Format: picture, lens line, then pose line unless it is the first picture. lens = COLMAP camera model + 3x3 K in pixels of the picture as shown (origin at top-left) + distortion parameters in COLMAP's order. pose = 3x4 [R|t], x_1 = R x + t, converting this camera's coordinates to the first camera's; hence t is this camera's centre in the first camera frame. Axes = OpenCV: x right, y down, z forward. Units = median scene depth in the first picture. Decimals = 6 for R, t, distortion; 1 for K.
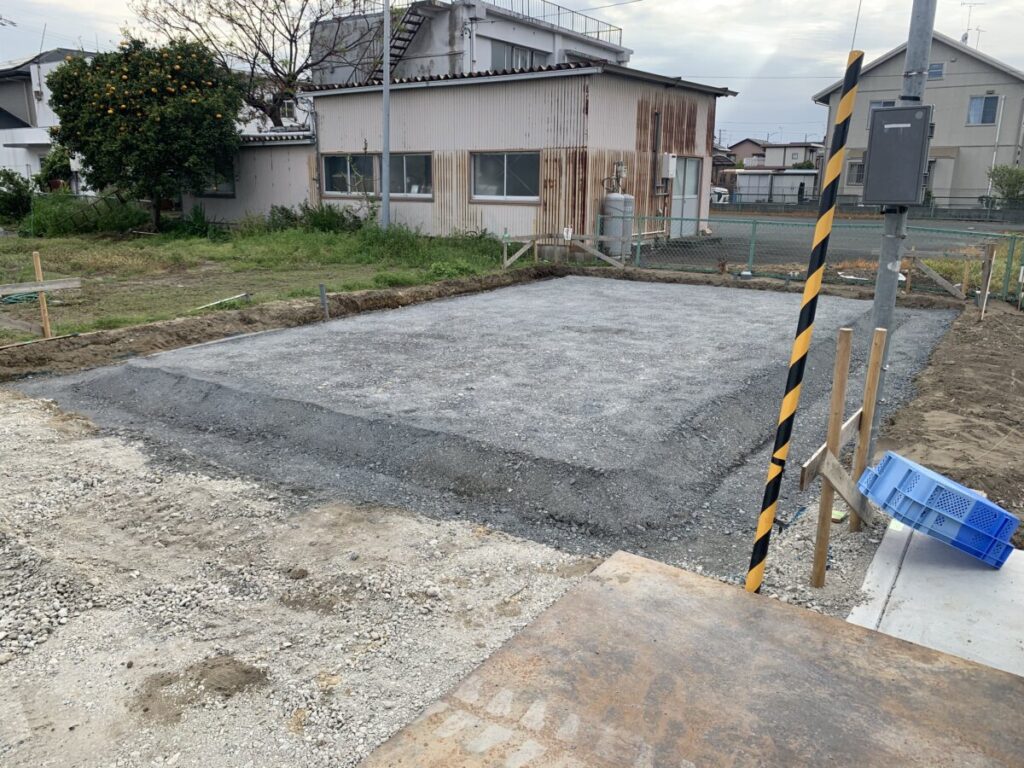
lens RADIAL K [[781.5, 0, 506.2], [0, 781.5, 375.4], [0, 0, 1]] dist [0.011993, -0.013479]
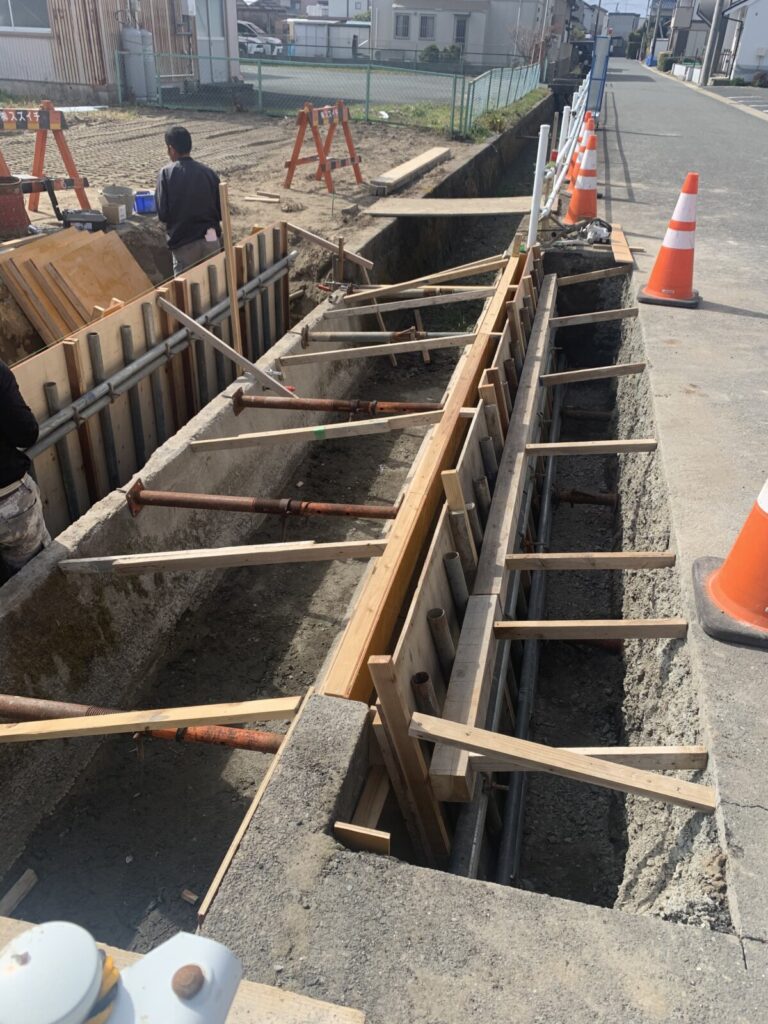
lens RADIAL K [[781.5, 0, 384.3], [0, 781.5, 507.8], [0, 0, 1]] dist [0.011993, -0.013479]
pose [[0.935885, -0.153487, 0.317112, 0.025900], [0.052144, 0.950543, 0.306184, 0.053826], [-0.348424, -0.270018, 0.897603, -0.160291]]
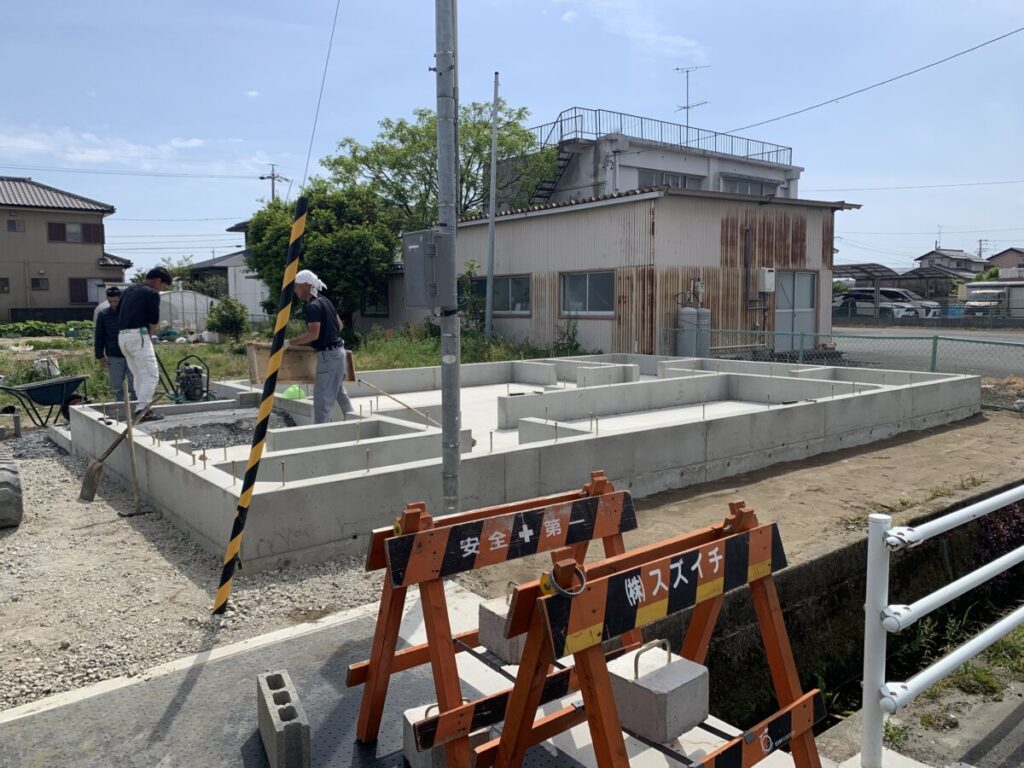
lens RADIAL K [[781.5, 0, 504.7], [0, 781.5, 386.6], [0, 0, 1]] dist [0.011993, -0.013479]
pose [[0.954625, 0.014811, -0.297443, 0.187675], [-0.054728, 0.990478, -0.126327, 0.010991], [0.292740, 0.136874, 0.946345, -0.023455]]
